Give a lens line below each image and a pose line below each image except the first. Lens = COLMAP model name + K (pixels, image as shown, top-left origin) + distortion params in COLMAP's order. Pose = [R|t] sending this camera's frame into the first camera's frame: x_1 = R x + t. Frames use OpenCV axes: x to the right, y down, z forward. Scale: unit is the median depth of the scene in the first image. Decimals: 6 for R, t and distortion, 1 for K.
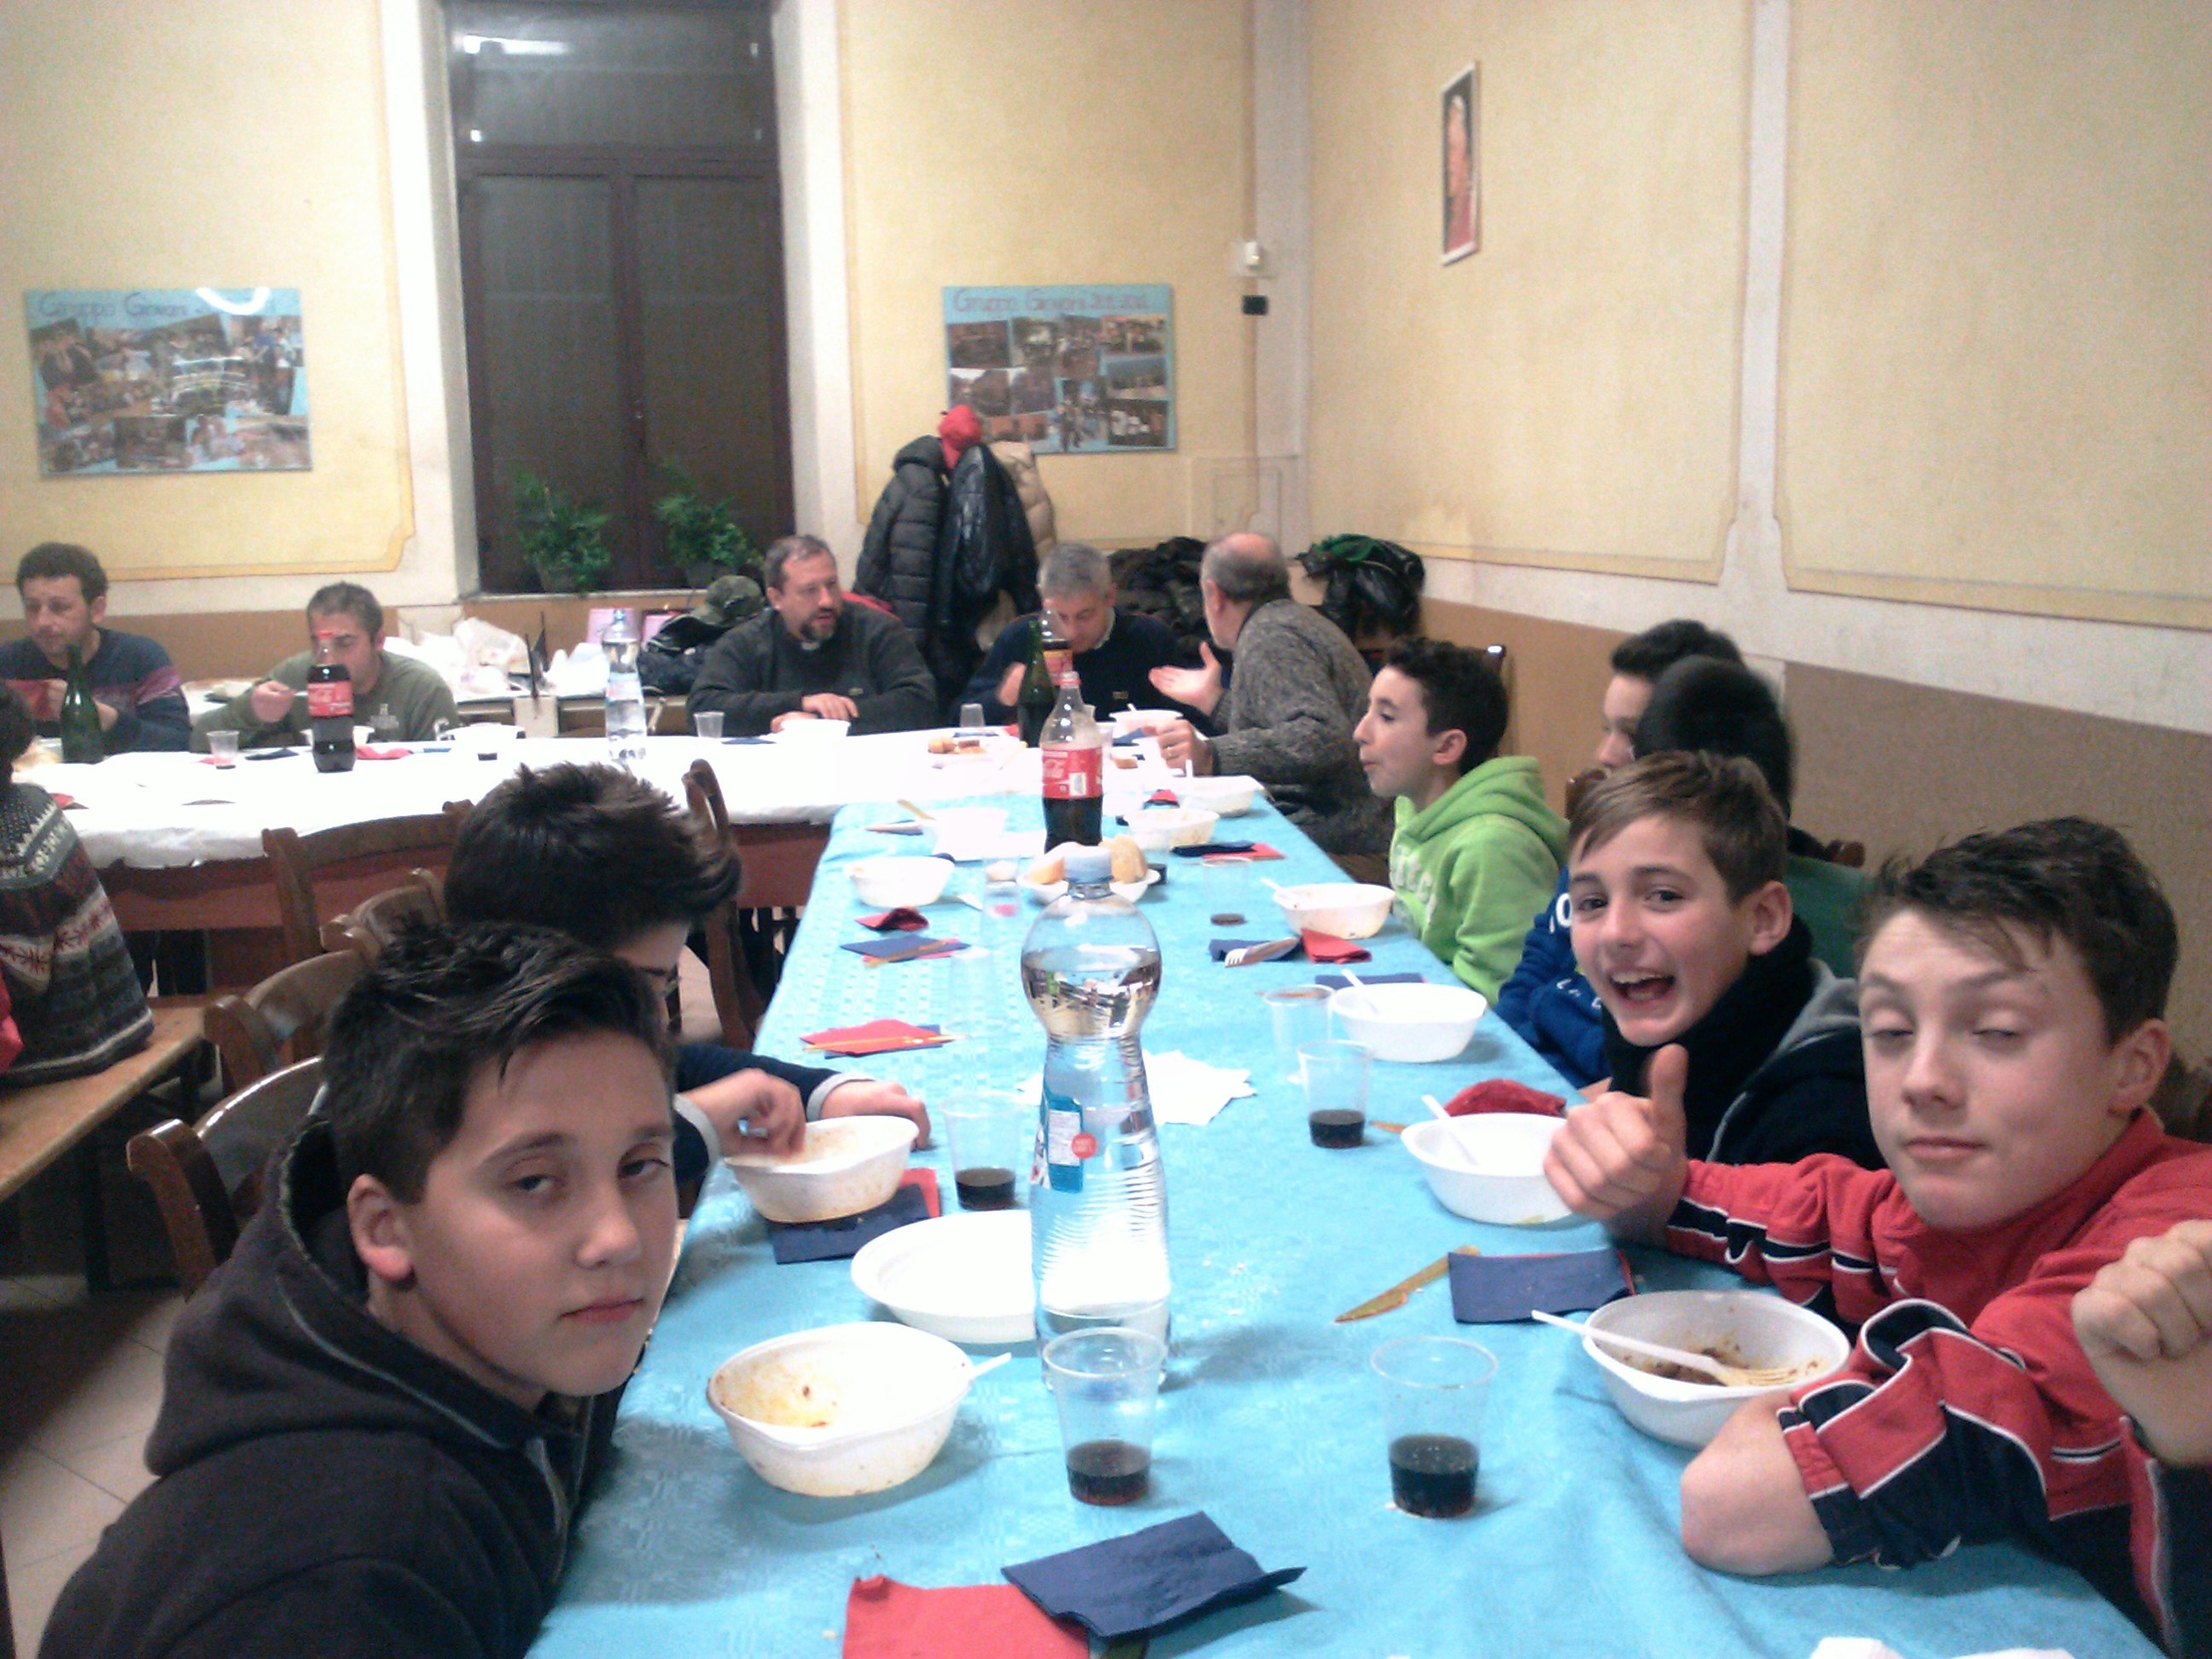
lens RADIAL K [[2181.9, 0, 1106.0], [0, 2181.9, 829.5], [0, 0, 1]] dist [0.060872, -0.167846]
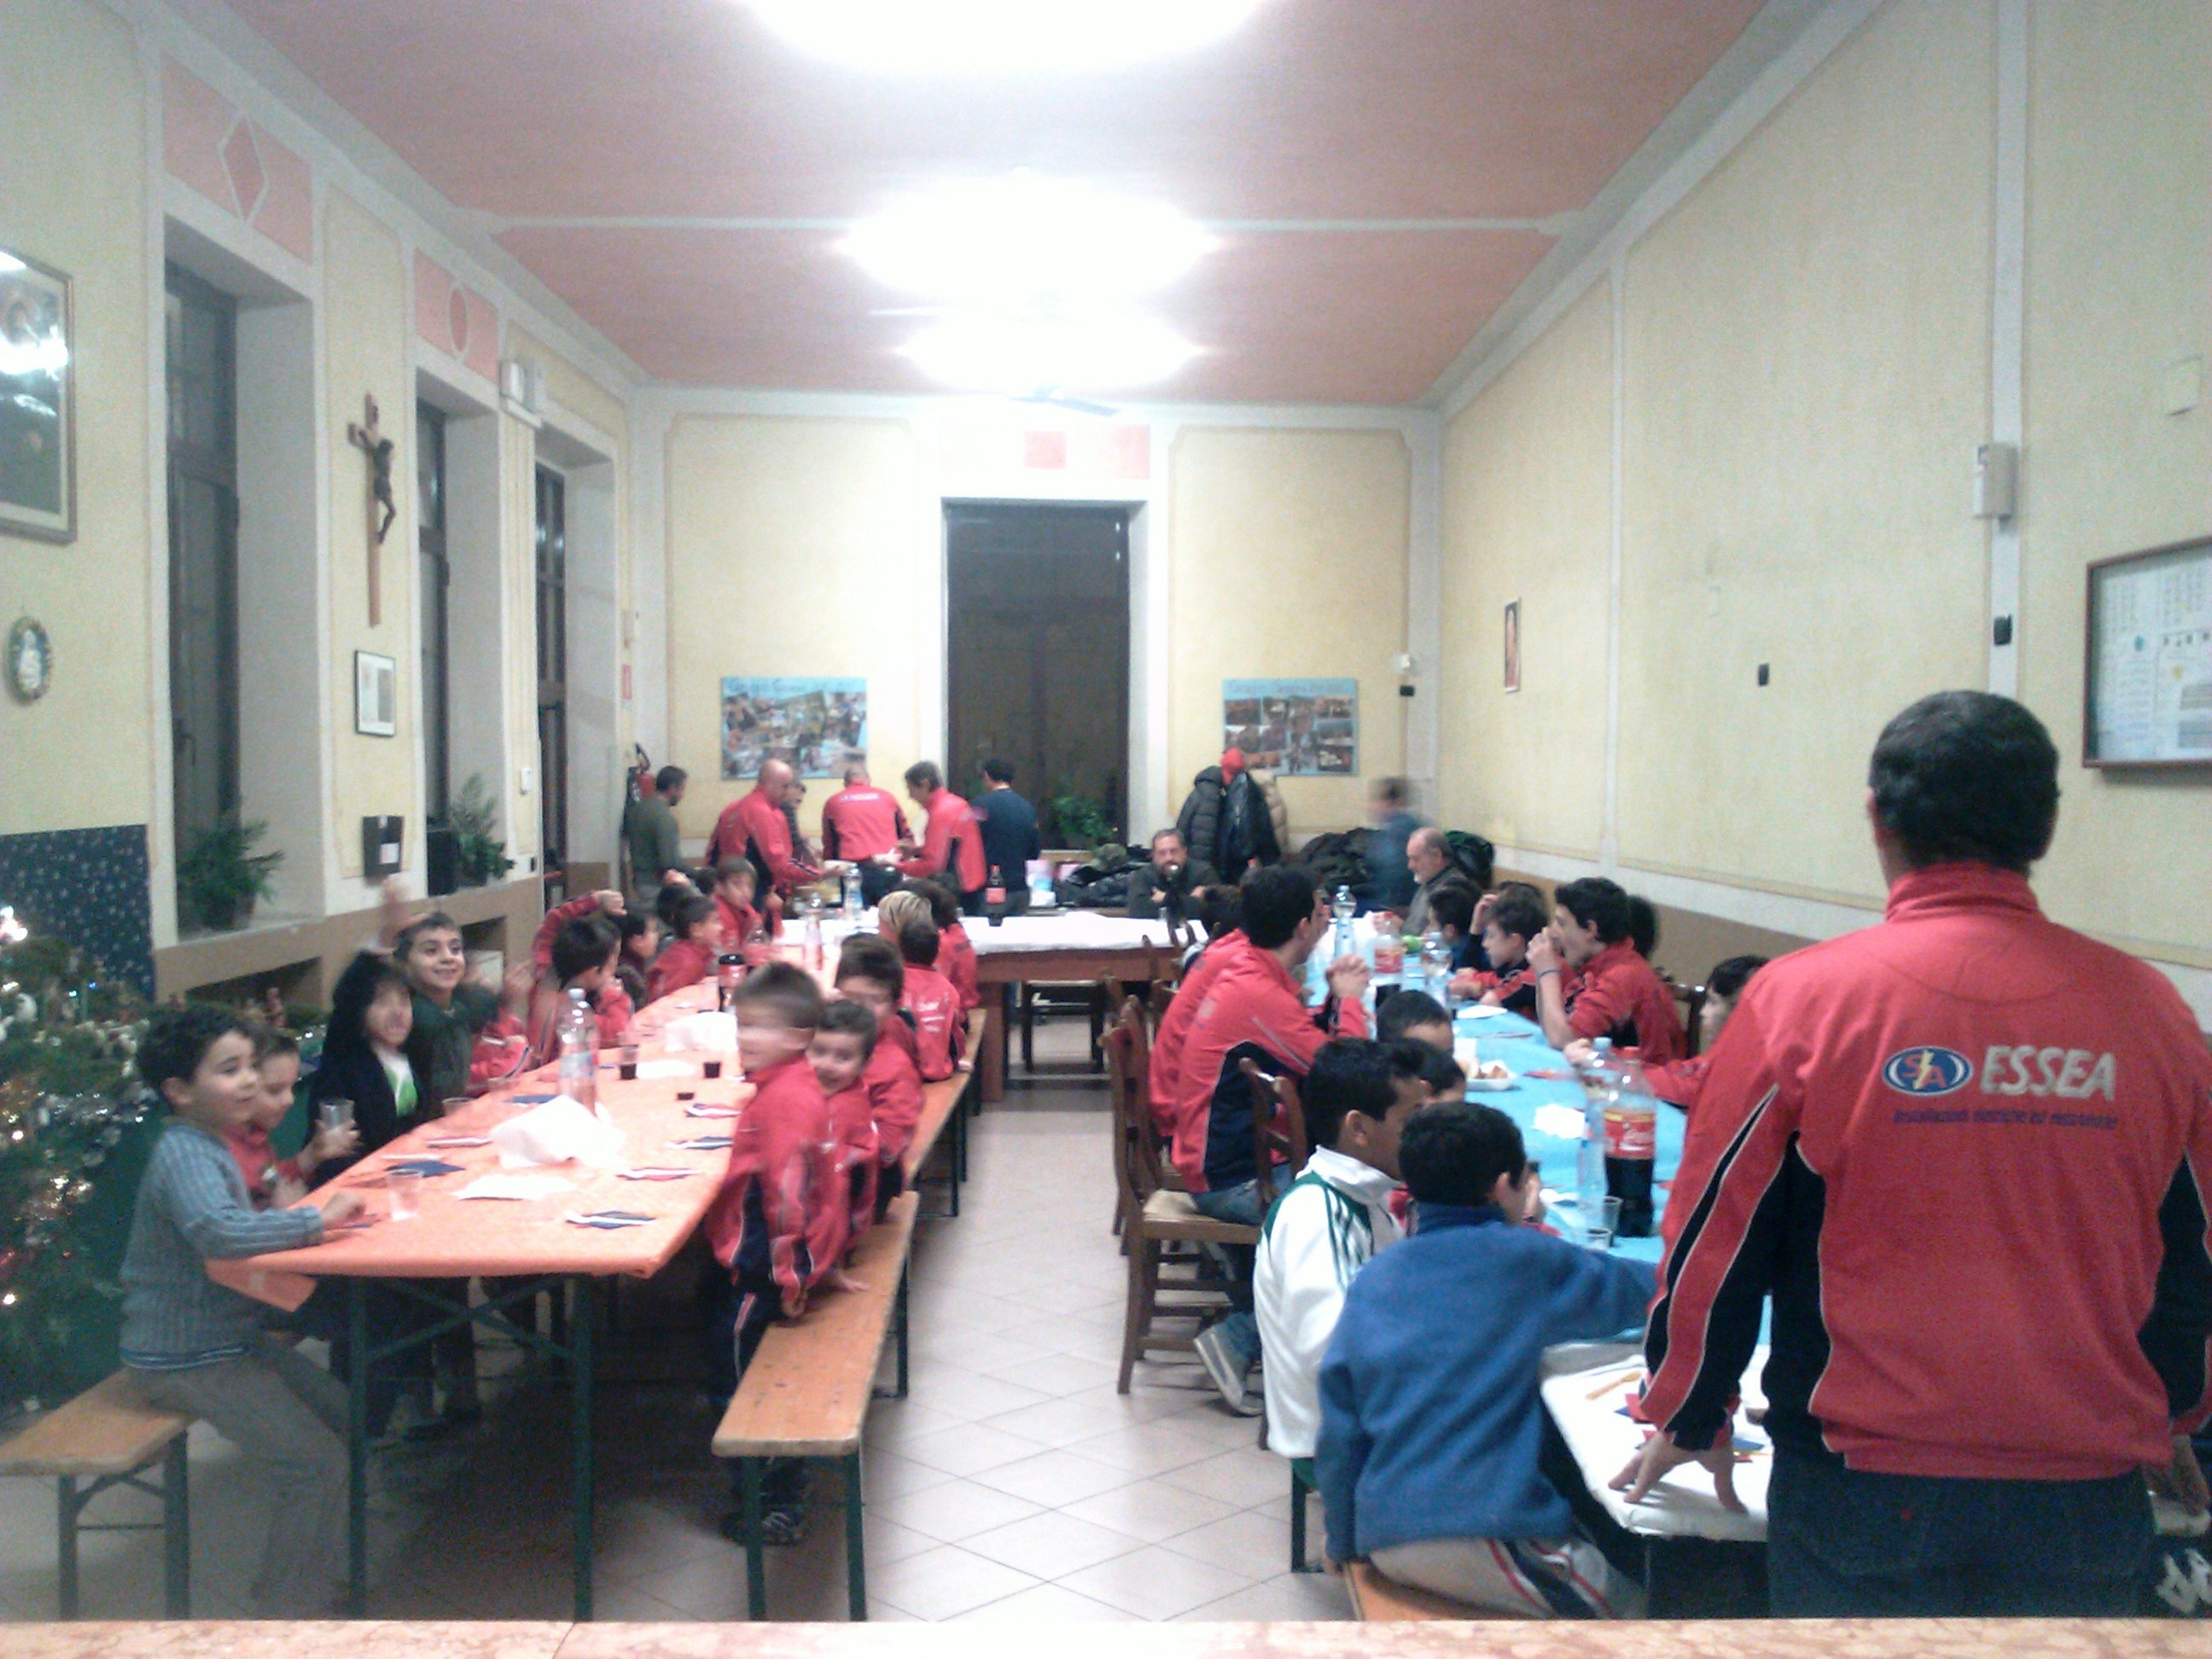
lens RADIAL K [[2181.9, 0, 1106.0], [0, 2181.9, 829.5], [0, 0, 1]] dist [0.060872, -0.167846]
pose [[0.997000, 0.025859, -0.072957, -0.038927], [-0.034456, 0.992277, -0.119160, 0.077419], [0.069312, 0.121316, 0.990191, -0.698115]]
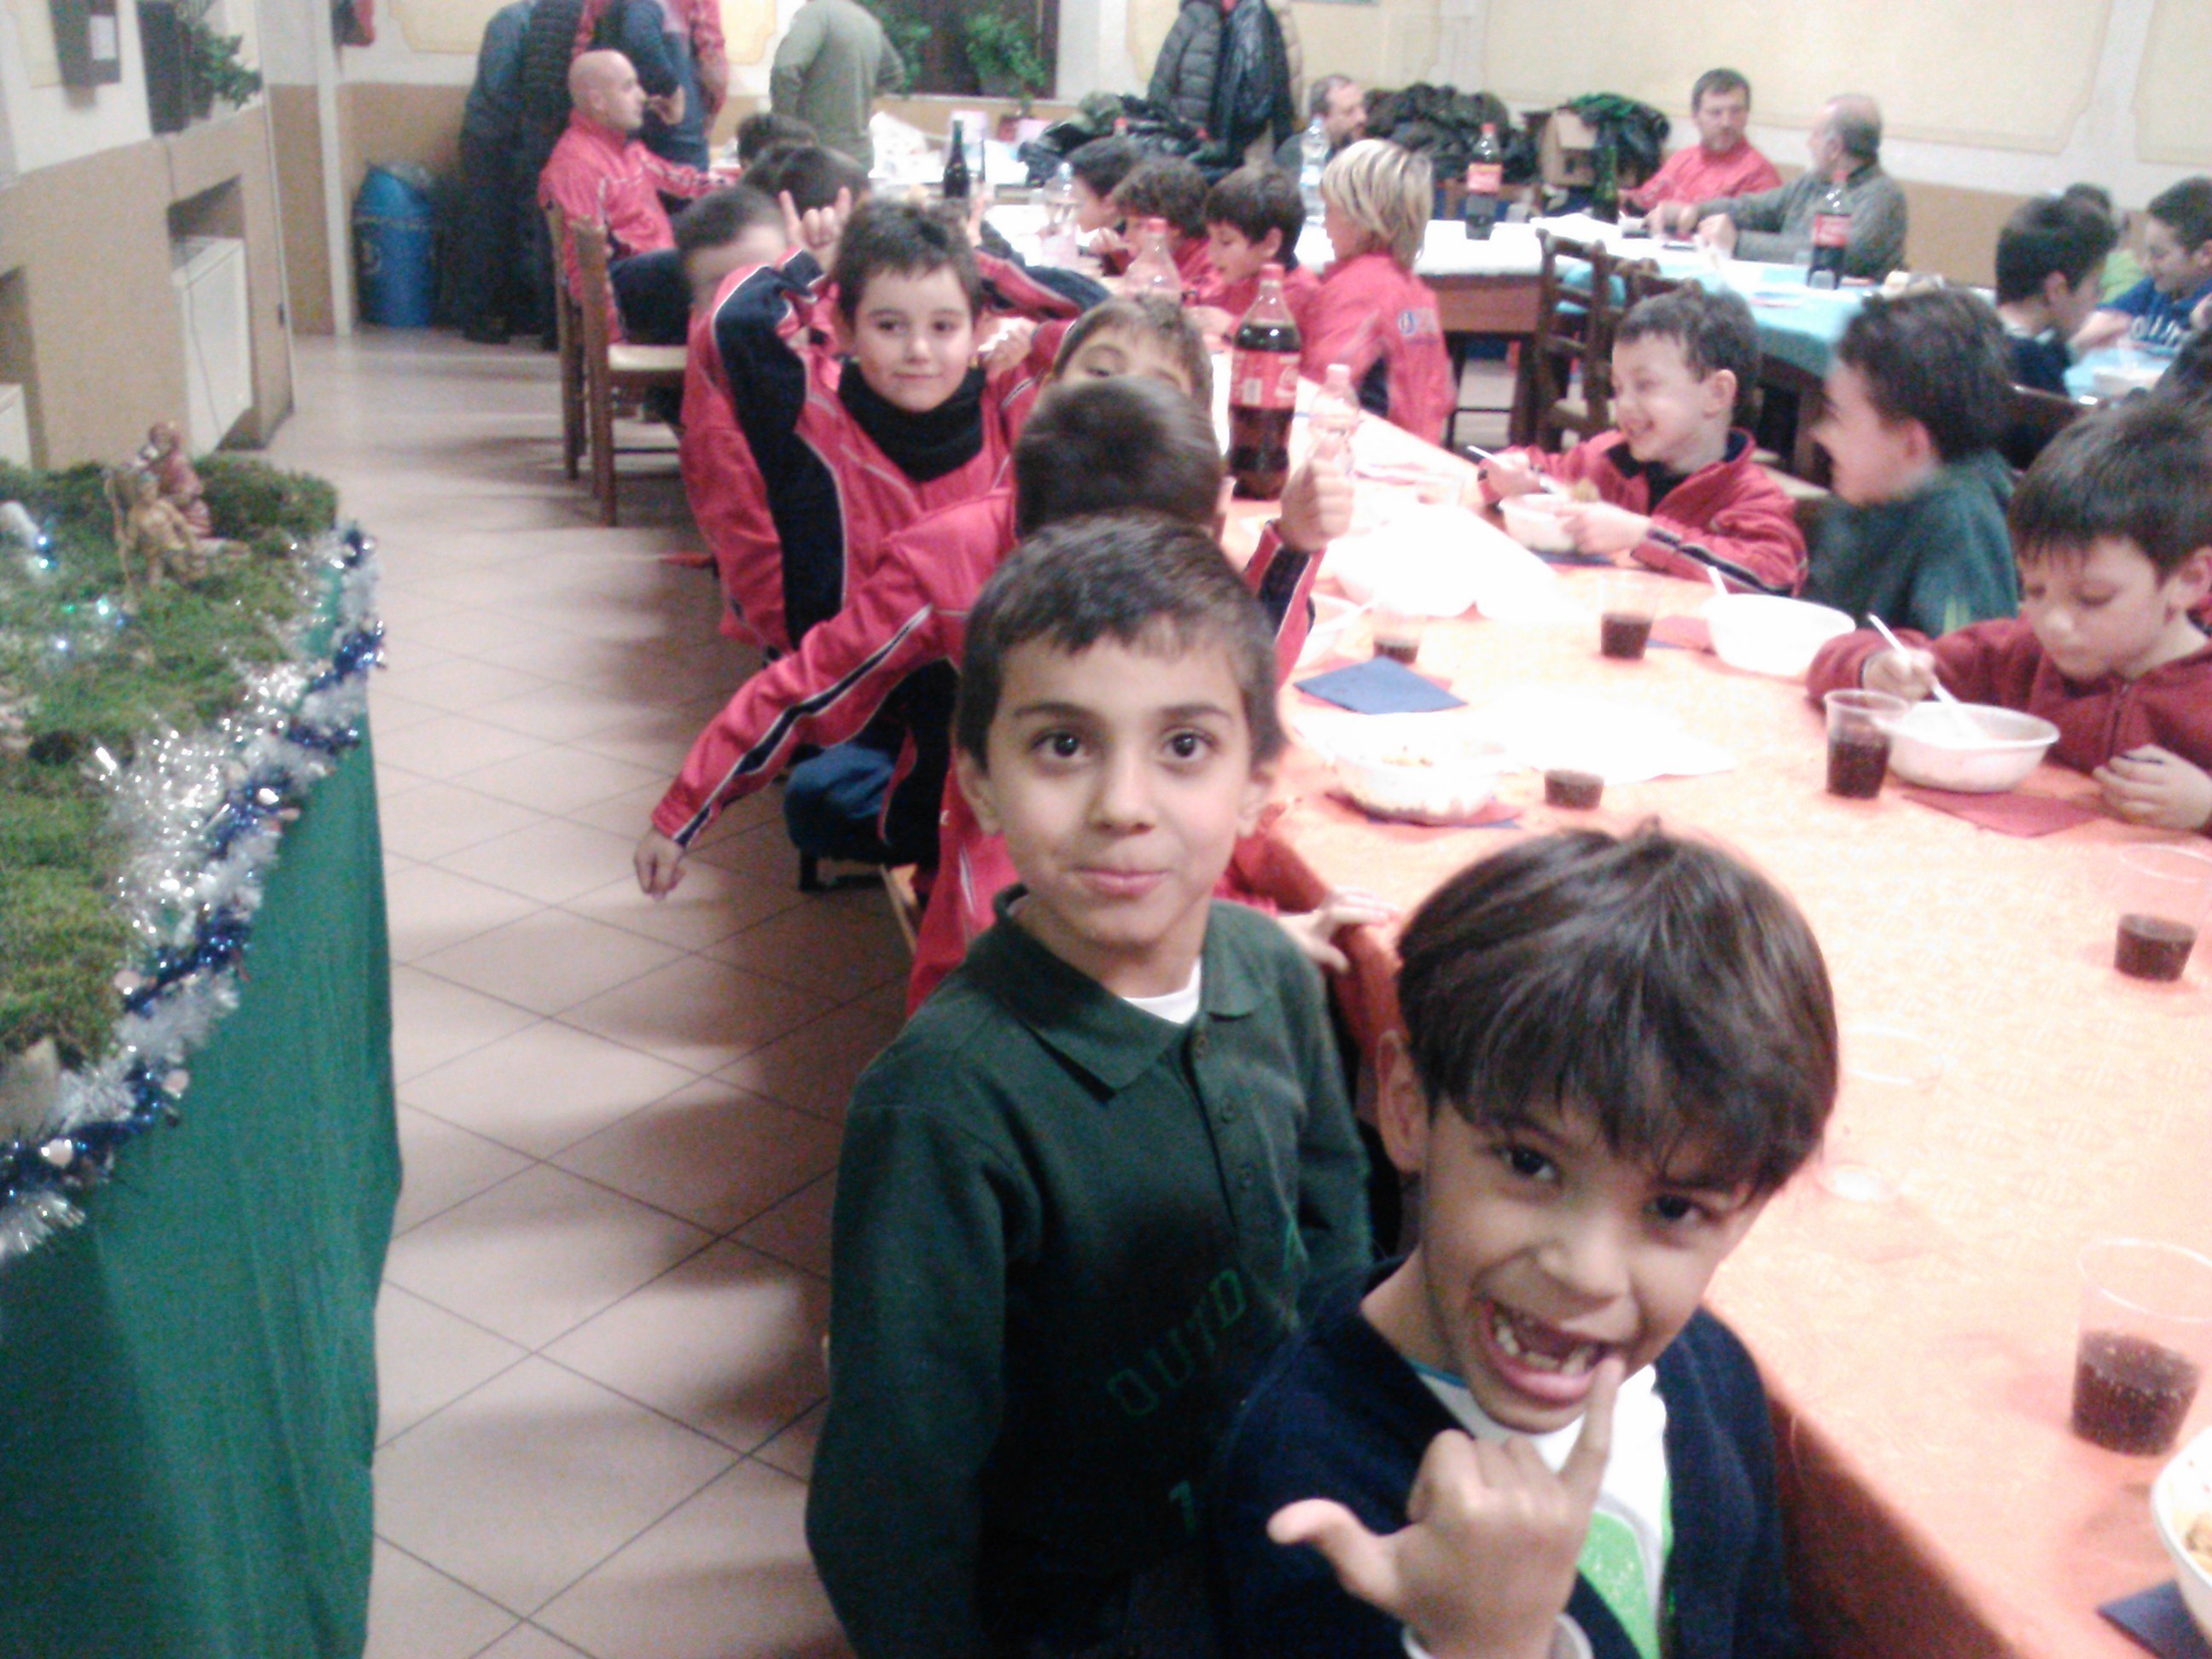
lens RADIAL K [[2190.4, 0, 1106.0], [0, 2190.4, 829.5], [0, 0, 1]] dist [0.013330, -0.052689]
pose [[0.987551, 0.021829, 0.155779, -0.307765], [-0.052500, 0.979278, 0.195599, 0.042765], [-0.148282, -0.201342, 0.968232, -0.236078]]
